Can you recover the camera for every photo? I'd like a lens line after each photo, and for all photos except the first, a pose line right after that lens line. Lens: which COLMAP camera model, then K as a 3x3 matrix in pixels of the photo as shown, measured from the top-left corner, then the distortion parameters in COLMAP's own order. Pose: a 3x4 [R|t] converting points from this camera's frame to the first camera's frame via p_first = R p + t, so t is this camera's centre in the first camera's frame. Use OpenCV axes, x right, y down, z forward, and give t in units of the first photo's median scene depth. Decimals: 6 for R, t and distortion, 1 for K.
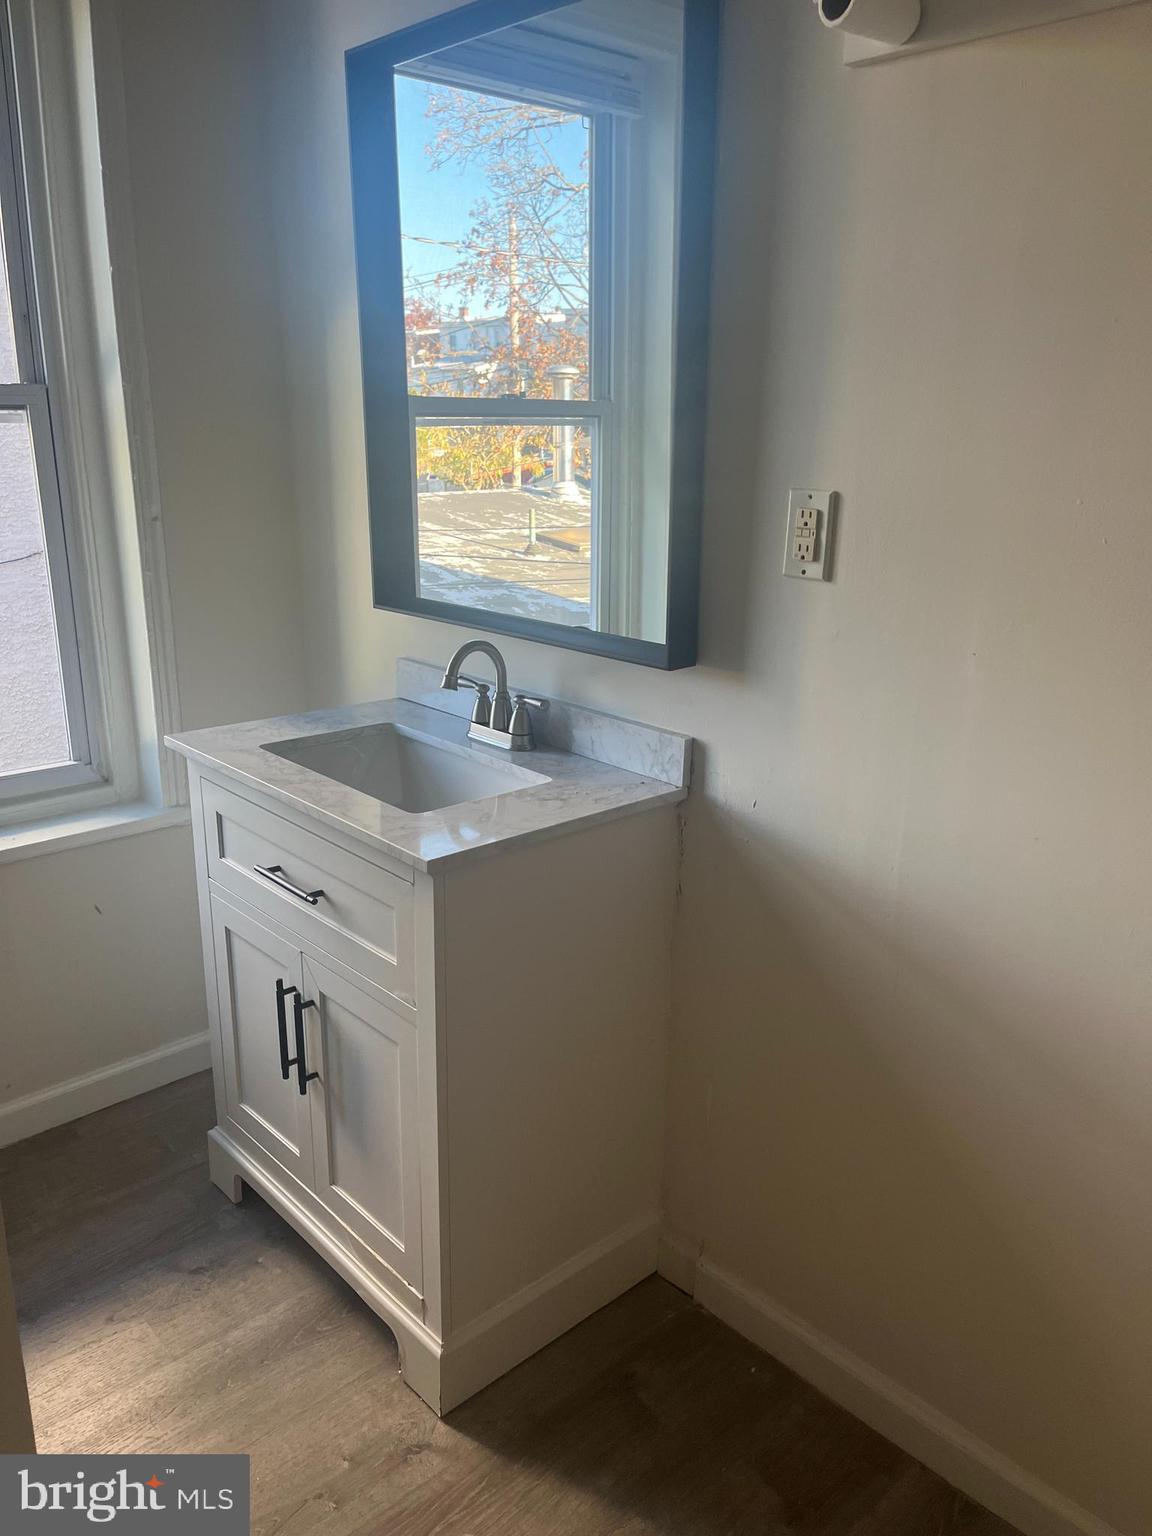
lens RADIAL K [[1159.0, 0, 574.1], [0, 1159.0, 769.6], [0, 0, 1]] dist [0.058372, -0.079256]
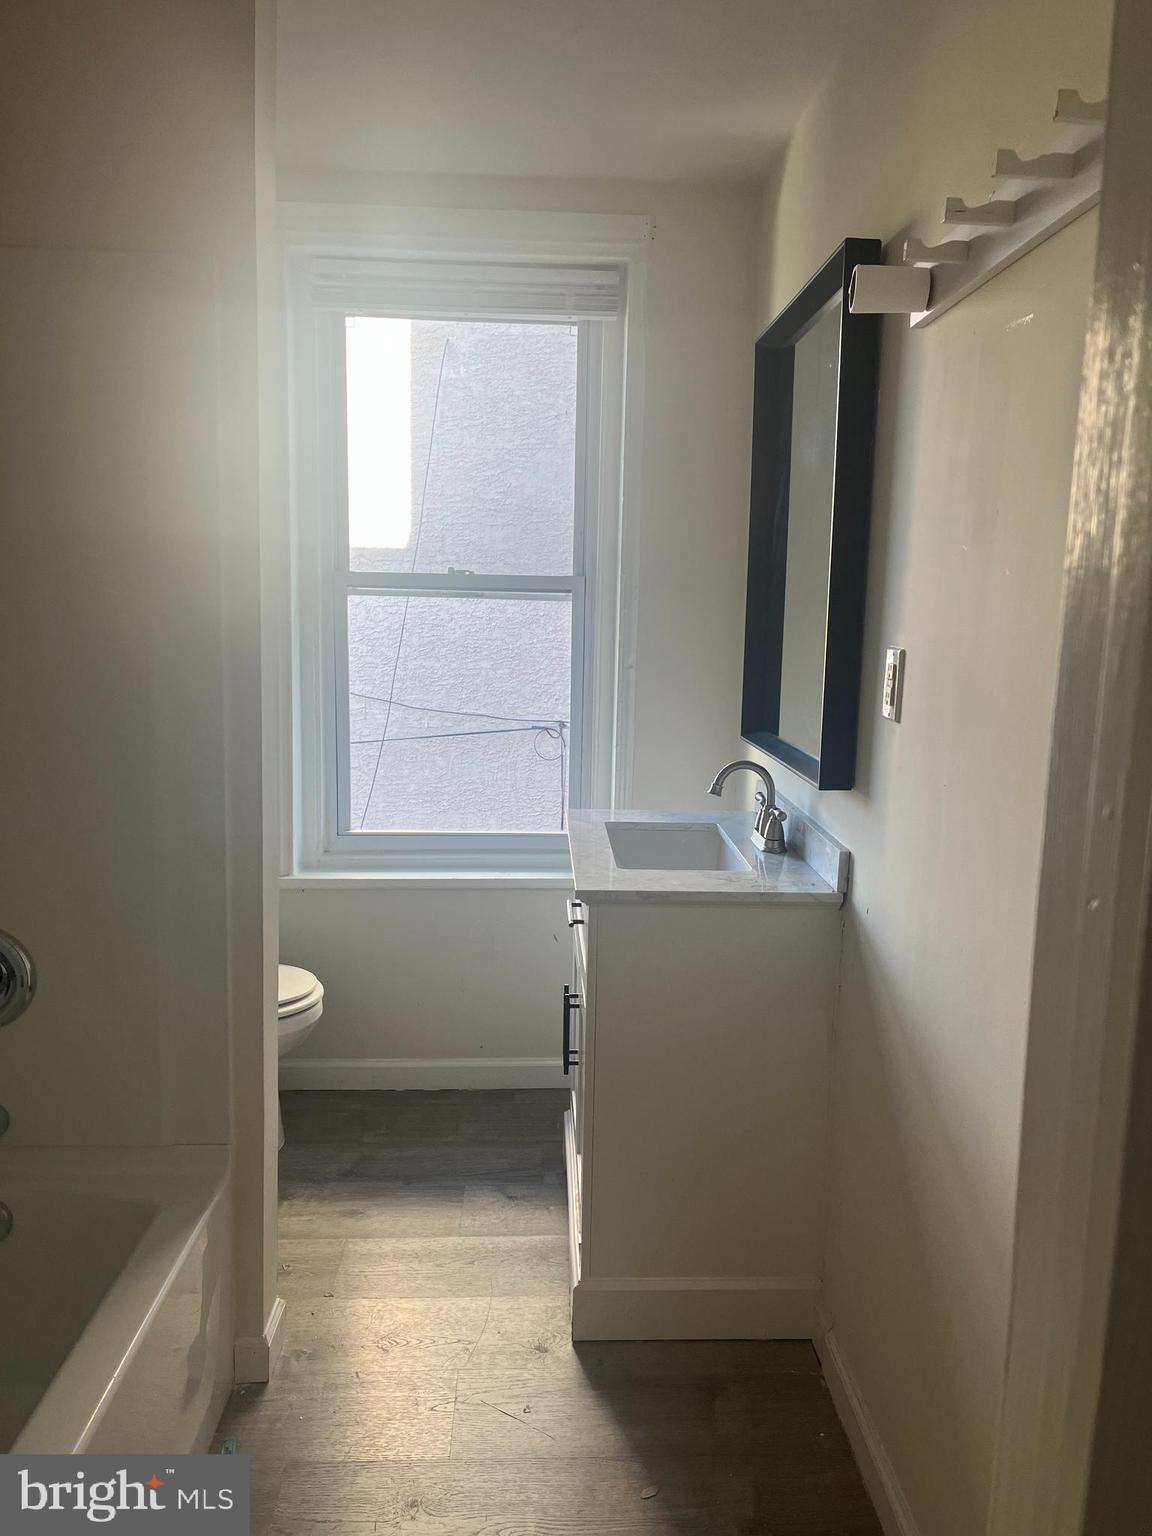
lens RADIAL K [[1159.0, 0, 579.3], [0, 1159.0, 768.0], [0, 0, 1]] dist [0.058372, -0.079256]
pose [[0.758649, 0.091198, -0.645085, 0.617697], [-0.189330, 0.978283, -0.084357, 0.040084], [0.623383, 0.186131, 0.759440, -0.086586]]
